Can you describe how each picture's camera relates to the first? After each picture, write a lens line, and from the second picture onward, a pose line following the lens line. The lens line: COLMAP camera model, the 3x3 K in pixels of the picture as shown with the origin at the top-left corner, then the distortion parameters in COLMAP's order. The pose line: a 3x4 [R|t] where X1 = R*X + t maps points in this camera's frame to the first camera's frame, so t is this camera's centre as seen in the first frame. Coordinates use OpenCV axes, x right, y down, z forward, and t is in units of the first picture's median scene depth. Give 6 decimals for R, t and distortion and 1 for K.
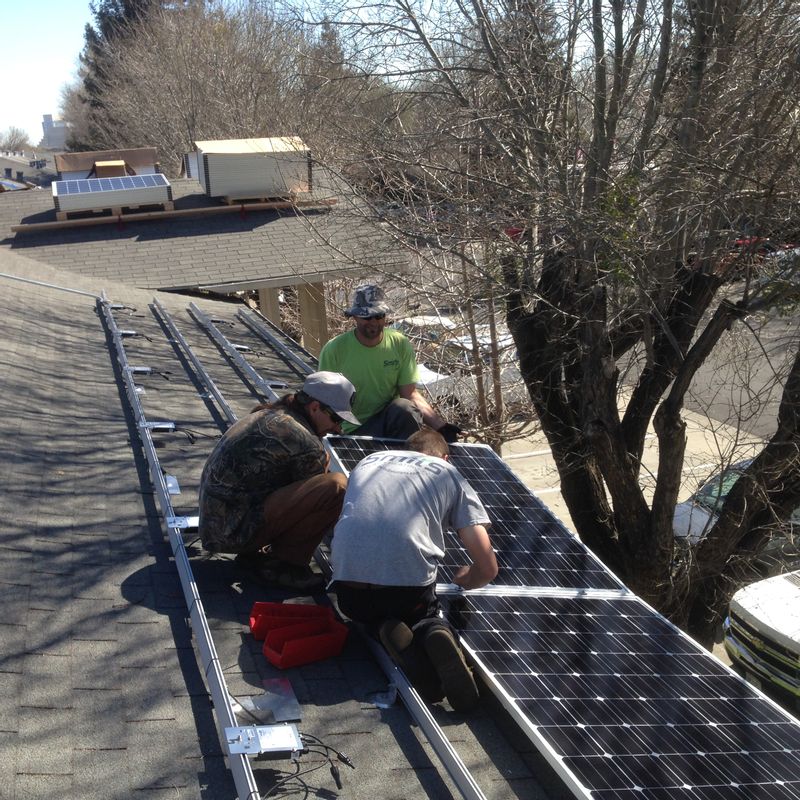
lens RADIAL K [[1047.1, 0, 409.9], [0, 1047.1, 425.9], [0, 0, 1]] dist [0.080115, -0.049283]
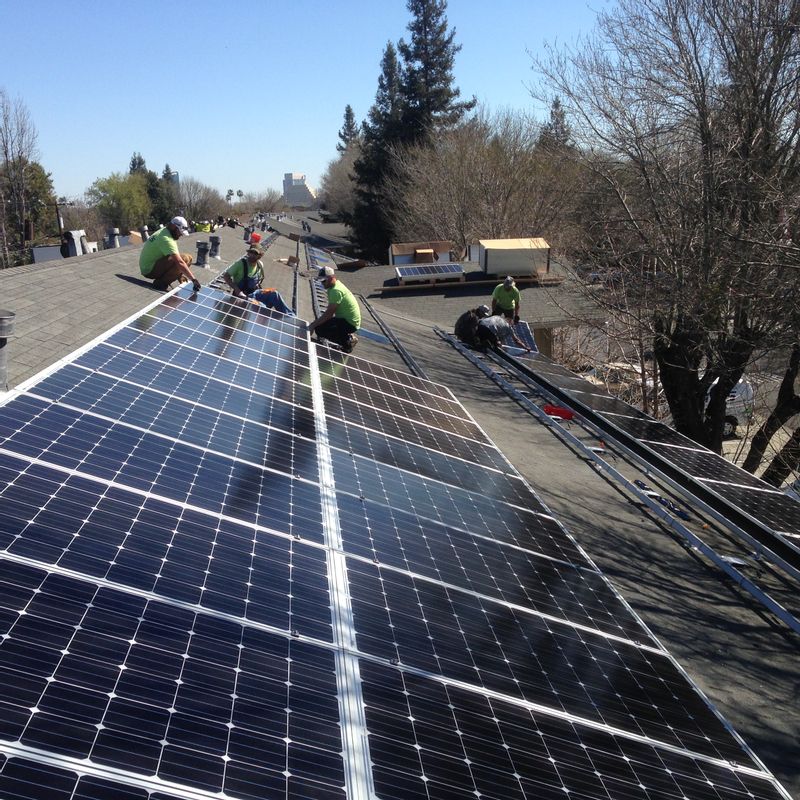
lens RADIAL K [[1047.1, 0, 409.9], [0, 1047.1, 425.9], [0, 0, 1]] dist [0.080115, -0.049283]
pose [[0.979218, 0.067901, -0.191106, 0.022373], [-0.078135, 0.995857, -0.046526, 0.103995], [0.187155, 0.060491, 0.980466, -0.612654]]
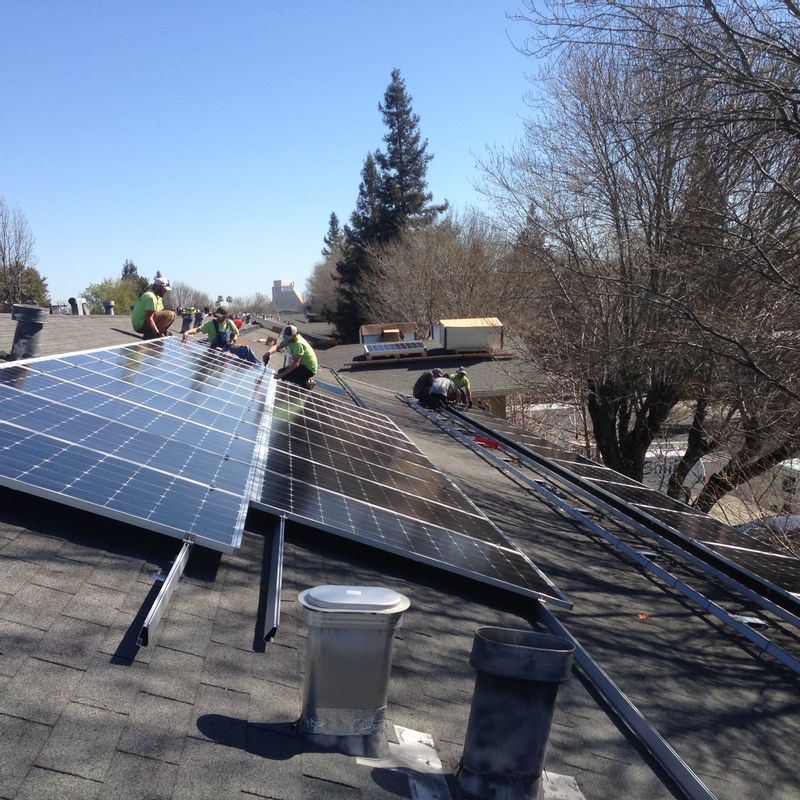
lens RADIAL K [[1047.1, 0, 409.9], [0, 1047.1, 425.9], [0, 0, 1]] dist [0.080115, -0.049283]
pose [[0.981811, 0.038886, -0.185837, 0.089384], [-0.066239, 0.987456, -0.143326, 0.174702], [0.177932, 0.153028, 0.972071, -0.744552]]
